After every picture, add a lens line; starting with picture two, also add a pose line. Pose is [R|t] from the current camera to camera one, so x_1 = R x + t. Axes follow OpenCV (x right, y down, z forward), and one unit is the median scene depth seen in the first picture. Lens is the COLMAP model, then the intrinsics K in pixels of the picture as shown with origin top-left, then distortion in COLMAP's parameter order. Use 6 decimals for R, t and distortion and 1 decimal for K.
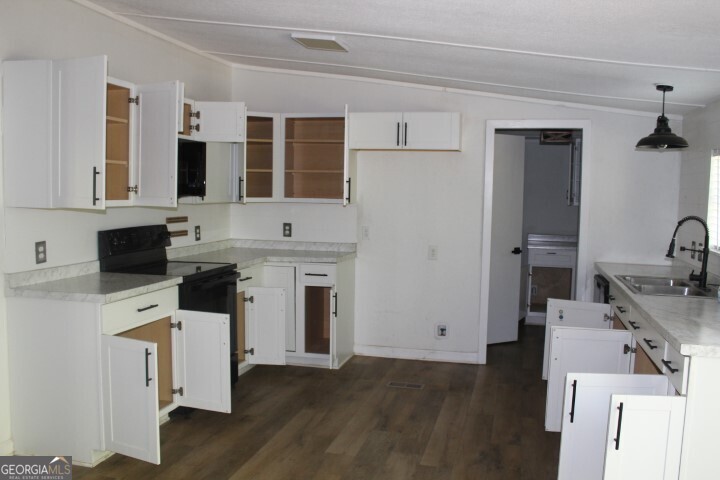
lens RADIAL K [[644.4, 0, 361.4], [0, 644.4, 241.6], [0, 0, 1]] dist [-0.111741, 0.070682]
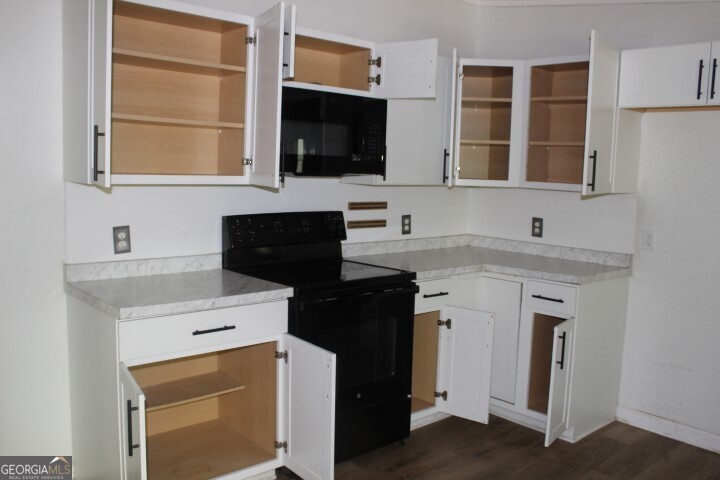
lens RADIAL K [[644.4, 0, 357.1], [0, 644.4, 242.6], [0, 0, 1]] dist [-0.111741, 0.070682]
pose [[0.835260, 0.075468, -0.544651, 0.125488], [-0.061928, 0.997145, 0.043195, -0.023462], [0.546356, -0.002350, 0.837550, 0.361051]]
